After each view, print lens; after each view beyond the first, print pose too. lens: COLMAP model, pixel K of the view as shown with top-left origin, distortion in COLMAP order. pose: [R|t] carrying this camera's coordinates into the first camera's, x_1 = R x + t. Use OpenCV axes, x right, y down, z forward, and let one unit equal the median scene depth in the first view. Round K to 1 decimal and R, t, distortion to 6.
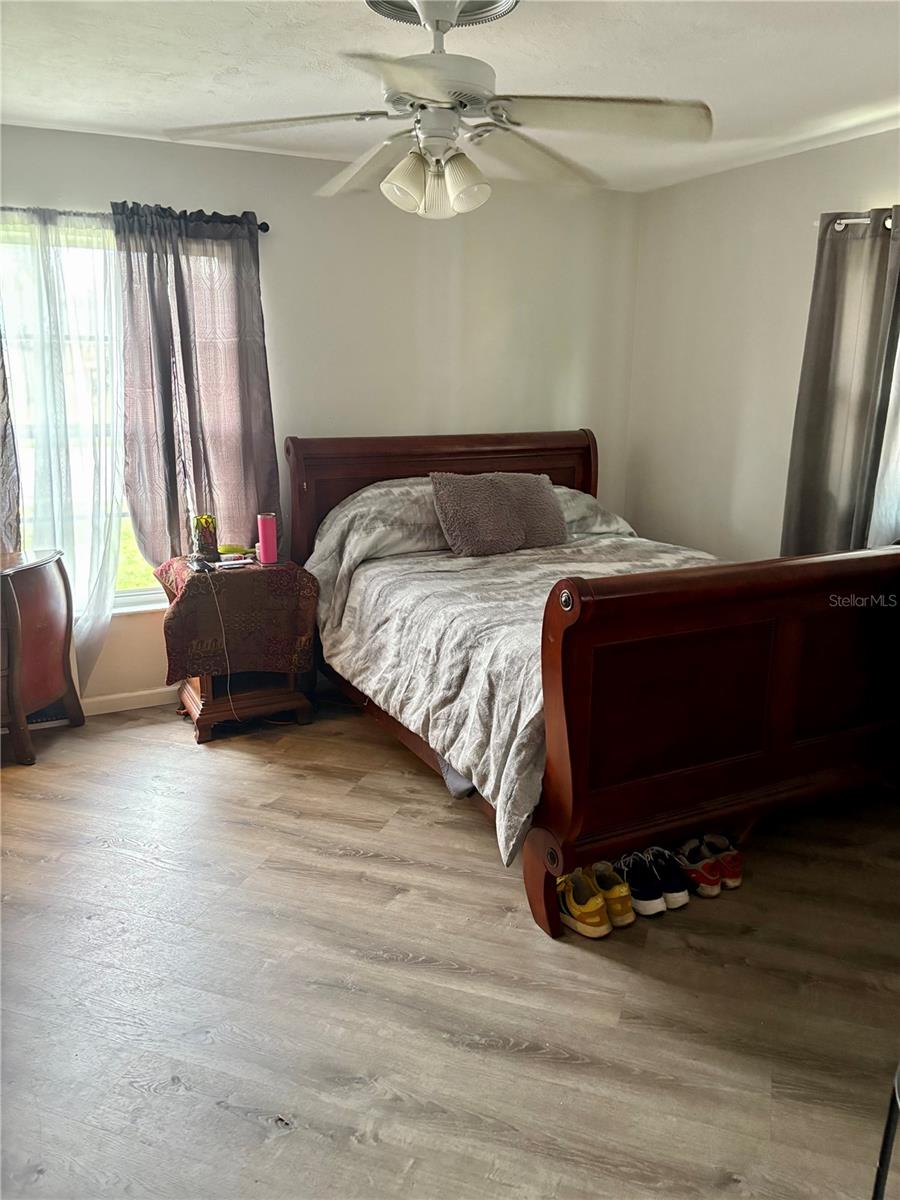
lens RADIAL K [[911.7, 0, 450.0], [0, 911.7, 600.0], [0, 0, 1]] dist [0.007422, -0.005674]
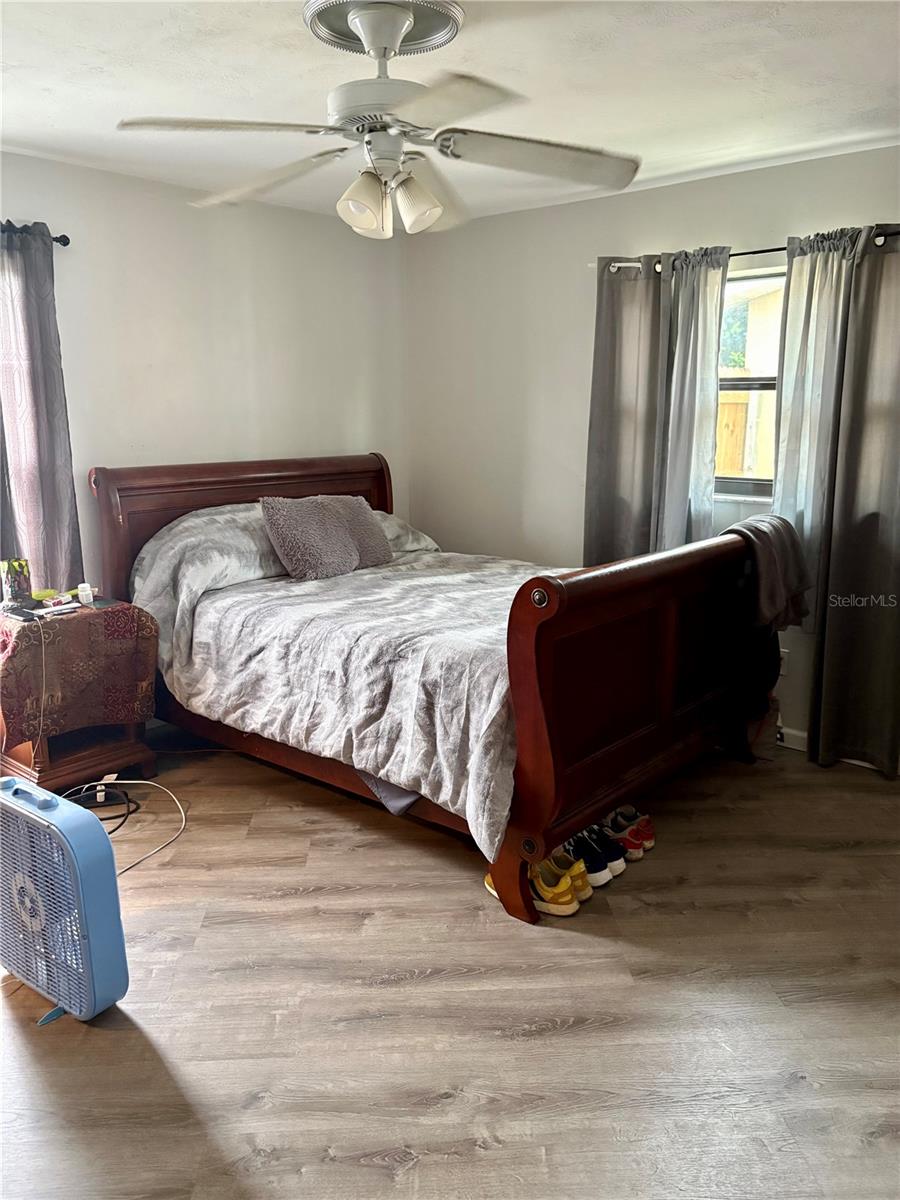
lens RADIAL K [[914.5, 0, 447.1], [0, 914.5, 598.2], [0, 0, 1]] dist [-0.002696, 0.004421]
pose [[0.923448, -0.086818, 0.373773, -0.282733], [0.102306, 0.994515, -0.021759, 0.010155], [-0.369834, 0.058332, 0.927265, 0.037711]]
